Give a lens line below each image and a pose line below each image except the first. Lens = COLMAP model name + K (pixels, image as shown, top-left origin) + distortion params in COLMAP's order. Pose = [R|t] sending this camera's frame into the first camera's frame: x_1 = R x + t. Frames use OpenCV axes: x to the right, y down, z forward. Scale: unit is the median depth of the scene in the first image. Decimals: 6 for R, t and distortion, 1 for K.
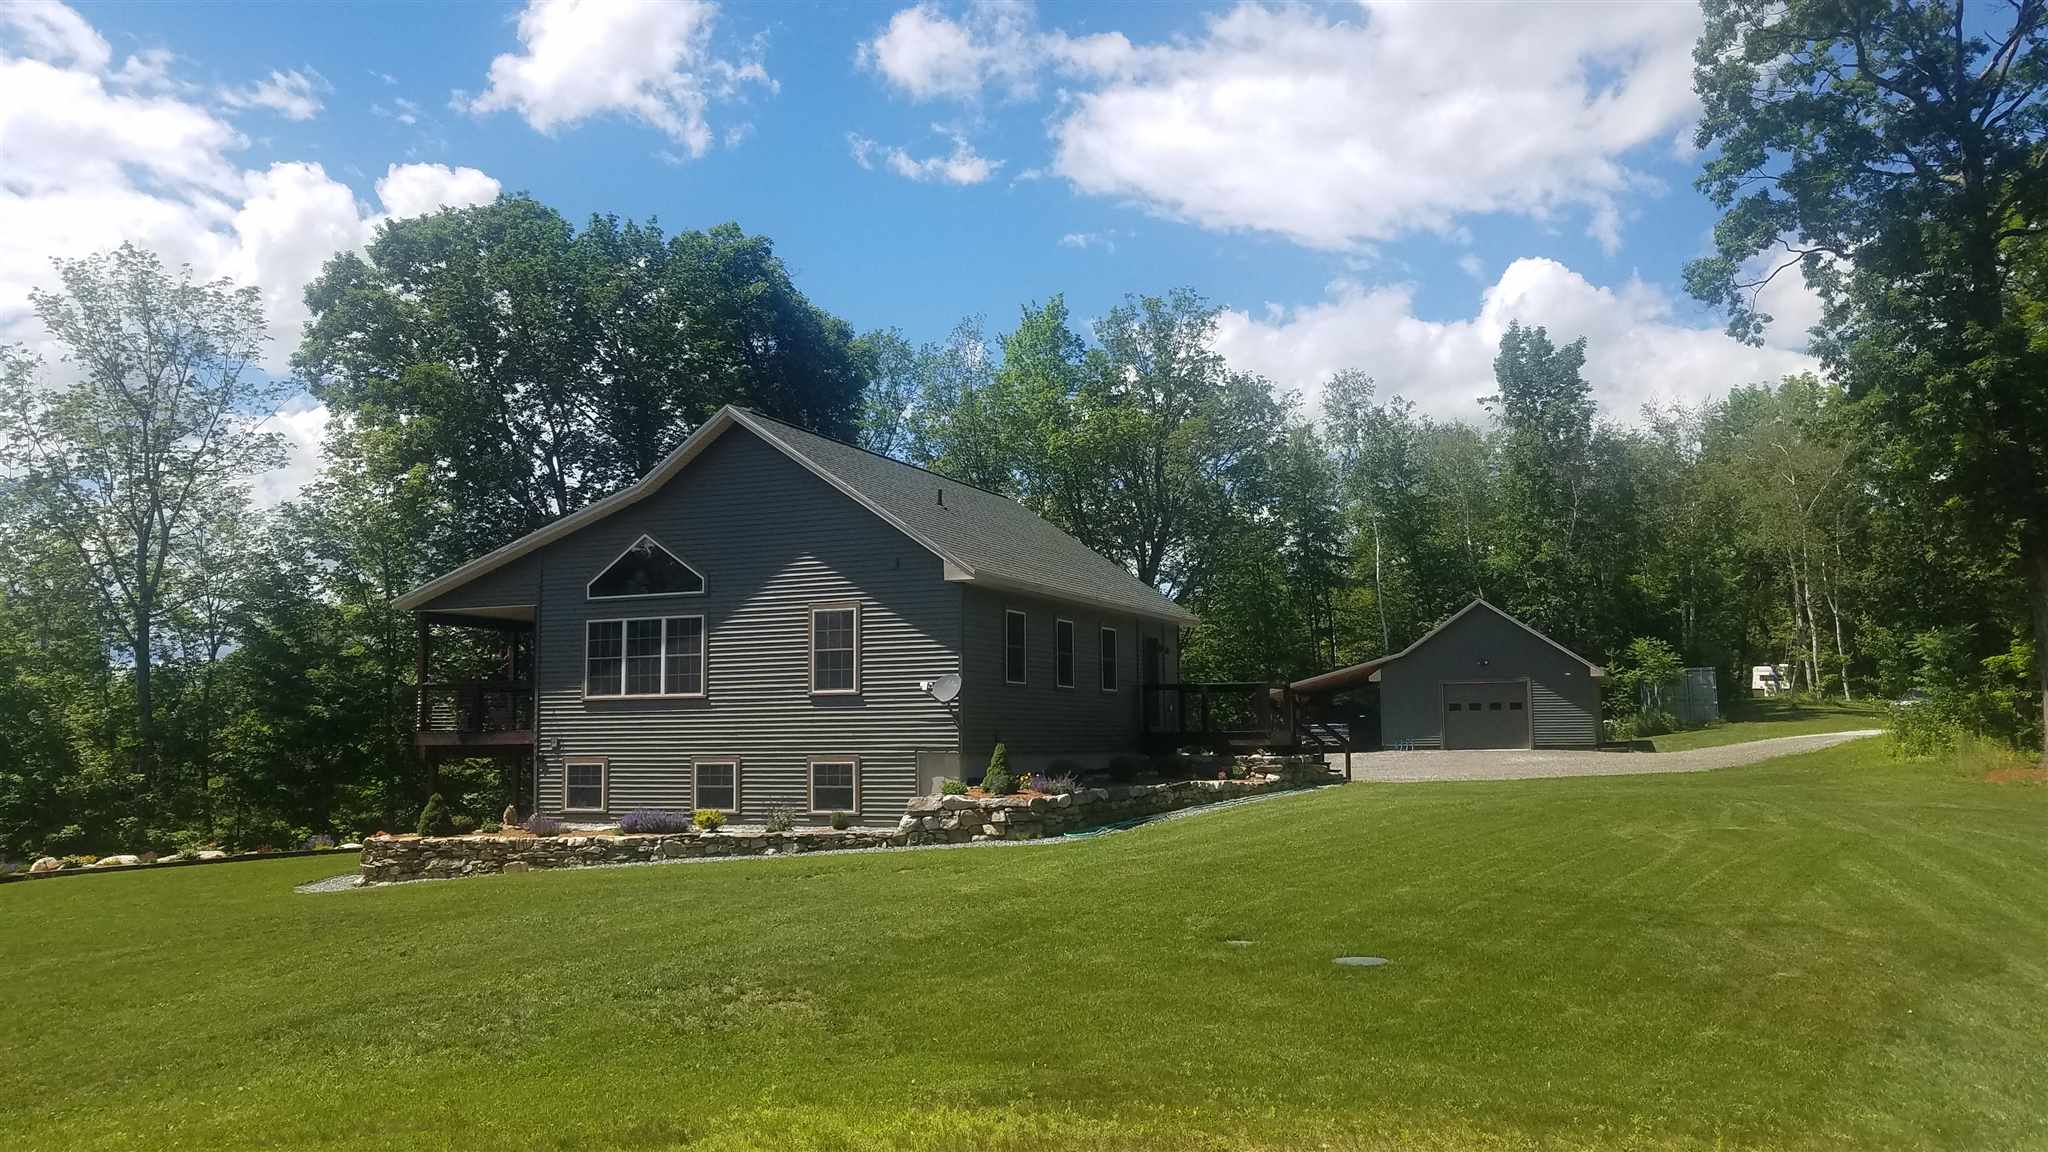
lens RADIAL K [[1588.6, 0, 1024.0], [0, 1588.6, 576.0], [0, 0, 1]] dist [0.008638, 0.004465]
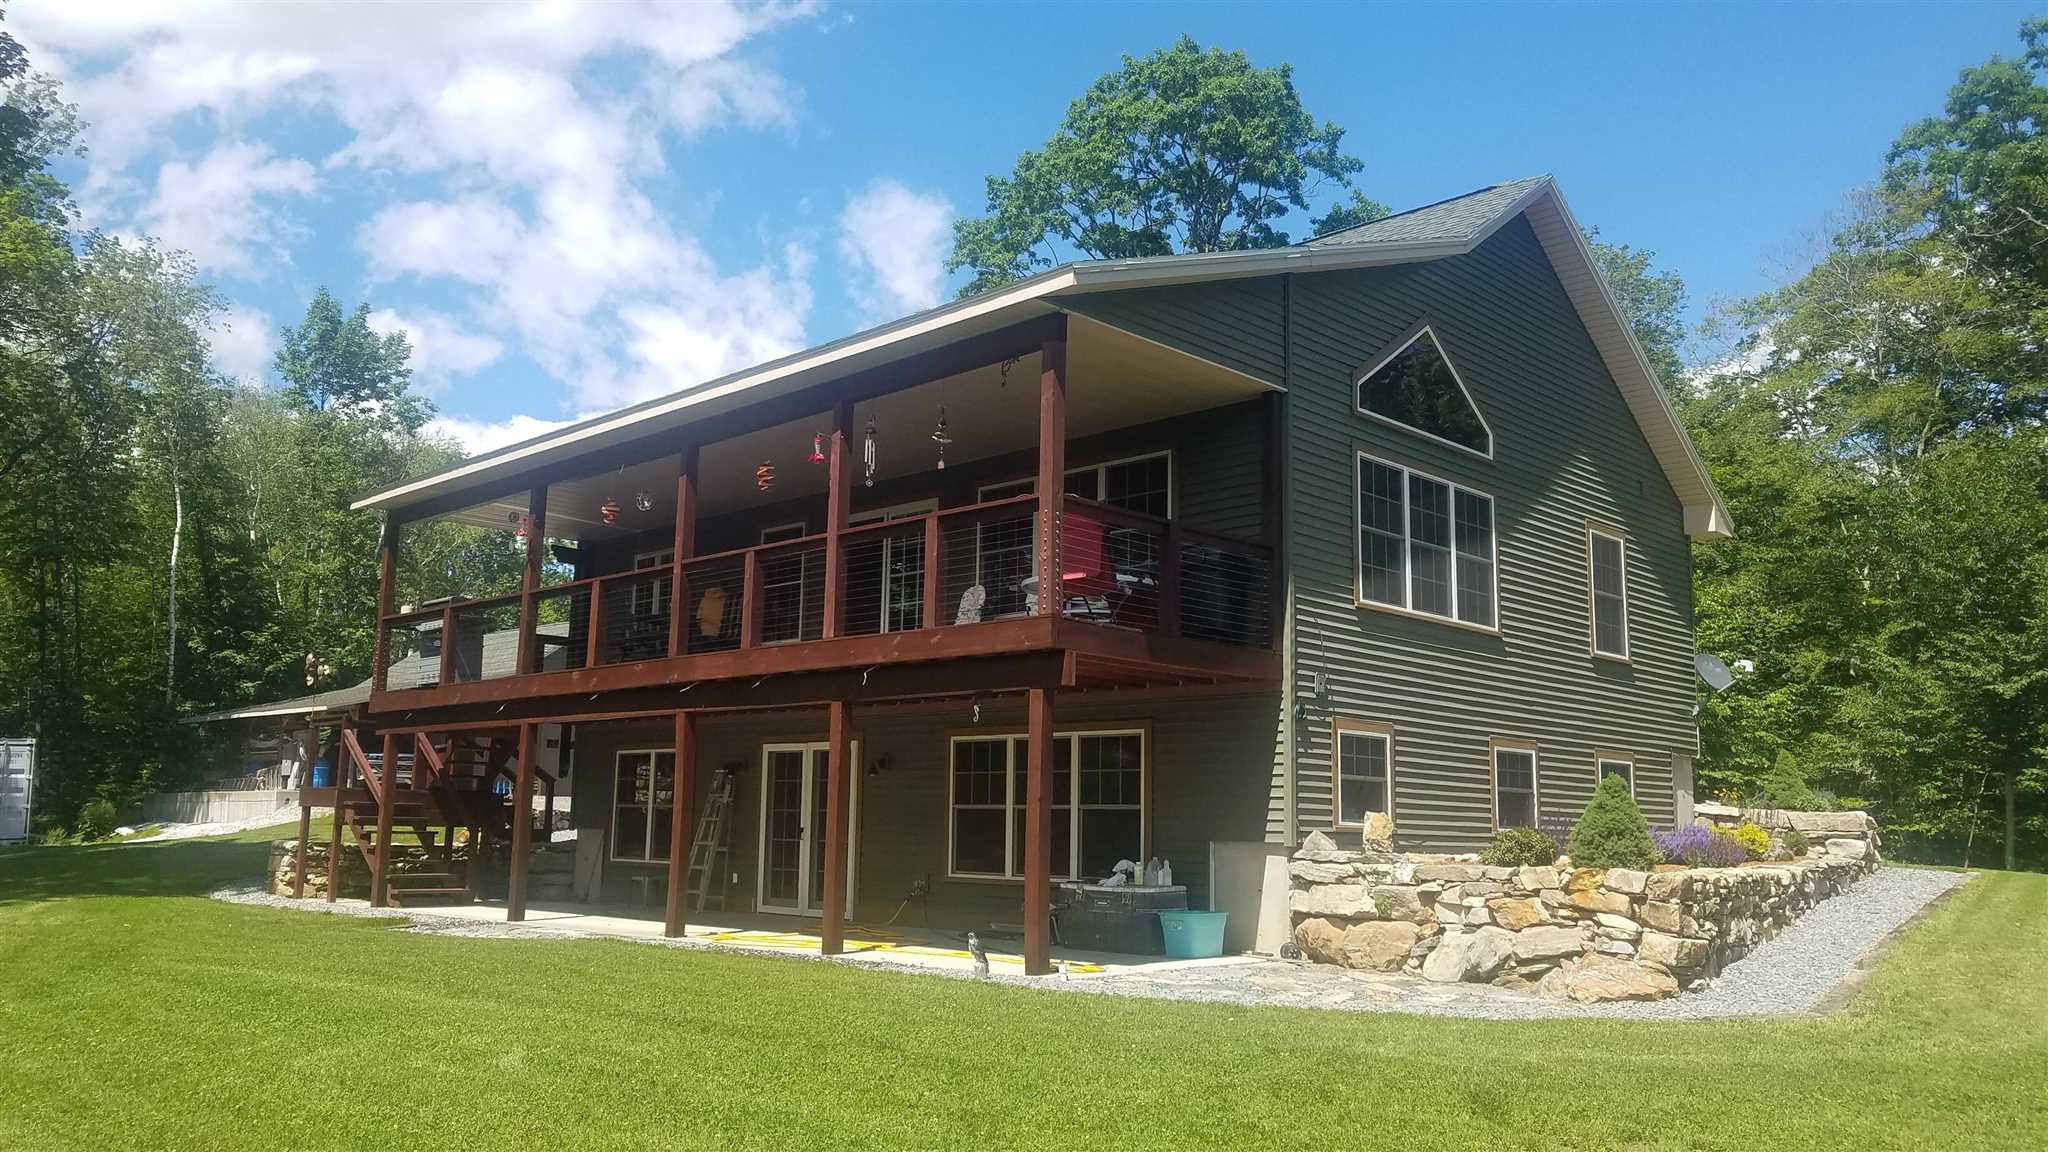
lens RADIAL K [[1588.6, 0, 1024.0], [0, 1588.6, 576.0], [0, 0, 1]] dist [0.008638, 0.004465]
pose [[0.356730, 0.169350, 0.918730, -0.835849], [-0.120352, 0.983568, -0.134570, 0.160171], [-0.926423, -0.062566, 0.371250, 0.981595]]
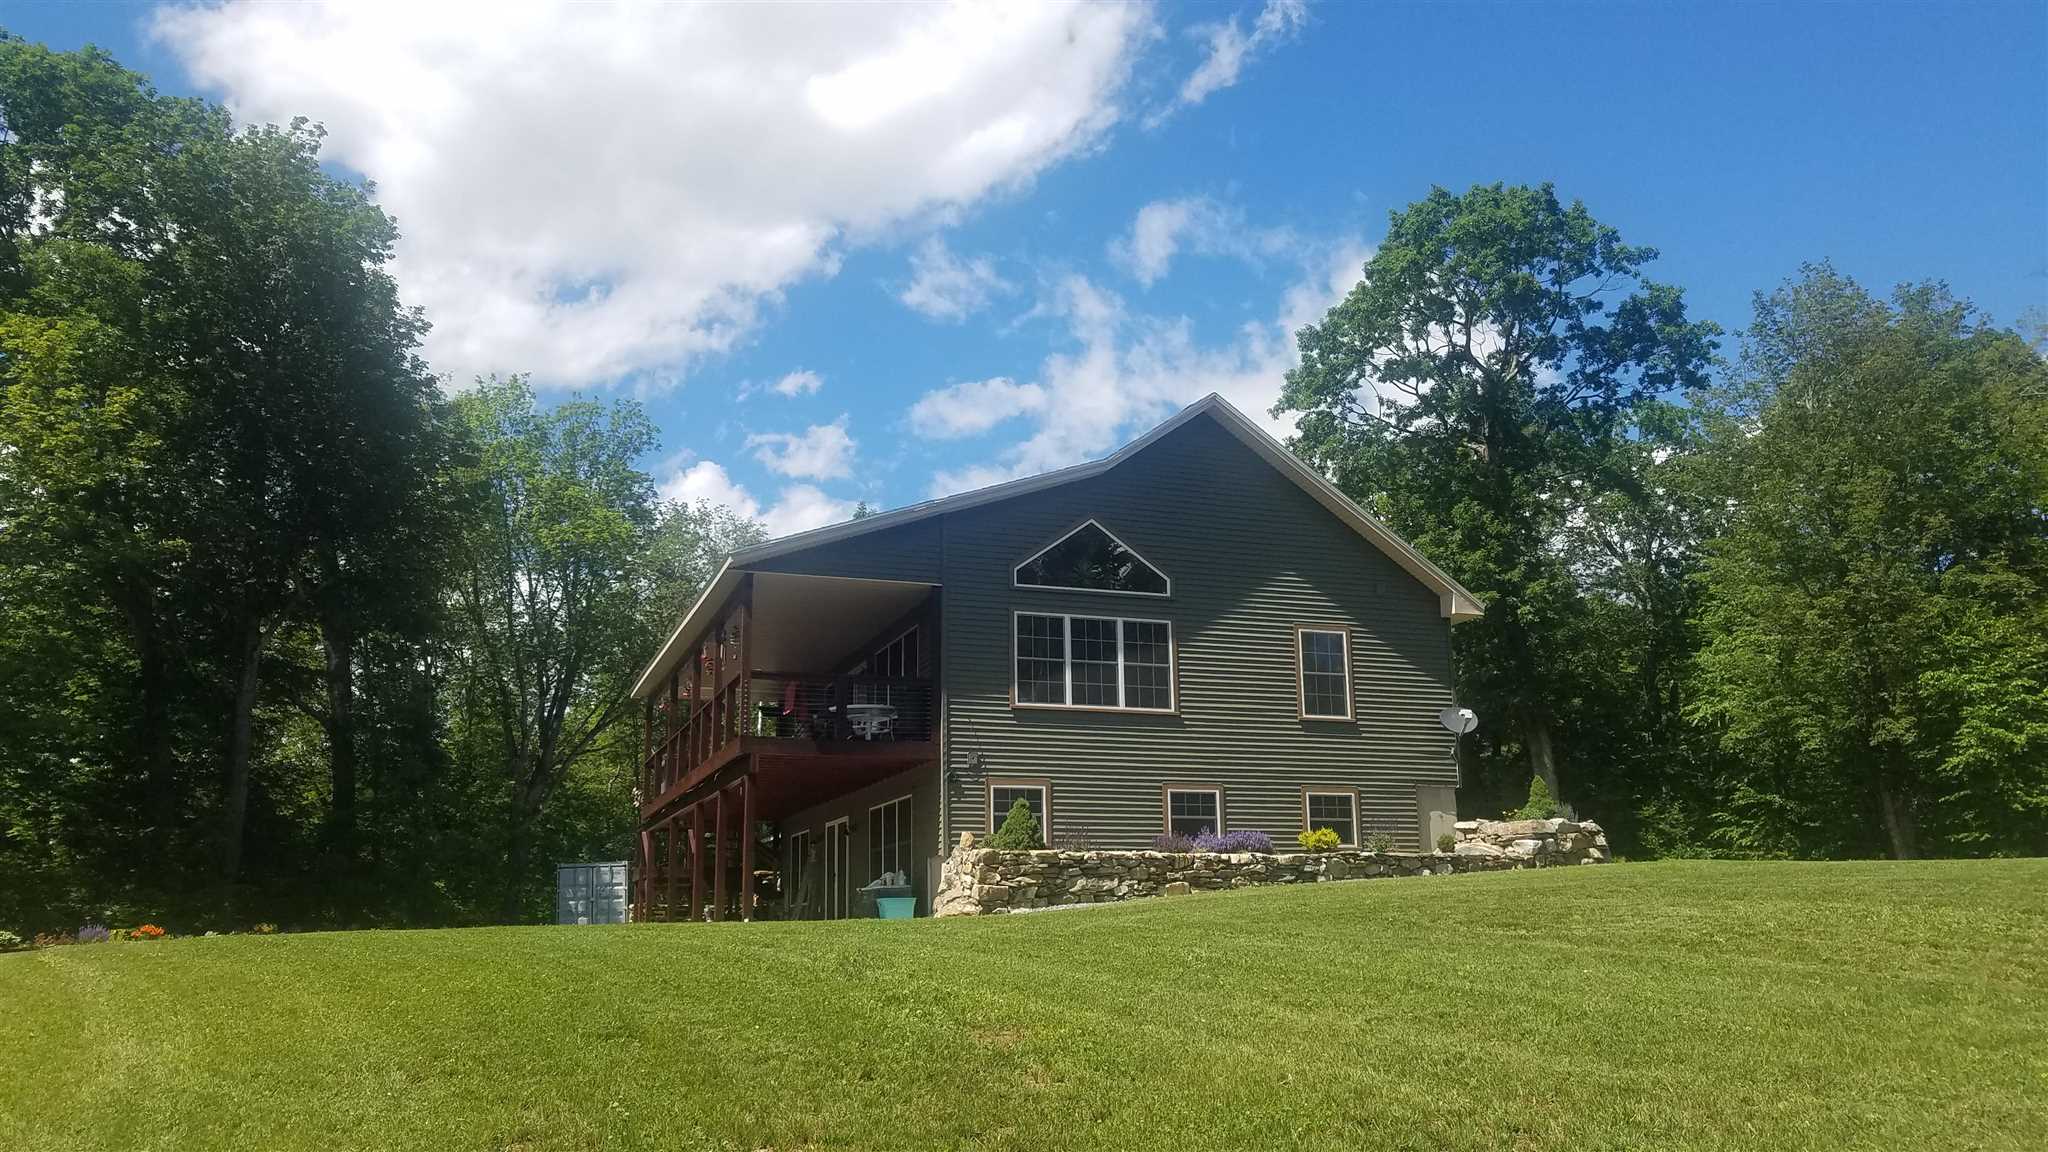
lens RADIAL K [[1588.6, 0, 1024.0], [0, 1588.6, 576.0], [0, 0, 1]] dist [0.008638, 0.004465]
pose [[0.733054, 0.157477, 0.661689, -0.882363], [-0.064475, 0.984537, -0.162883, 0.154313], [-0.677107, 0.076740, 0.731872, 0.428426]]
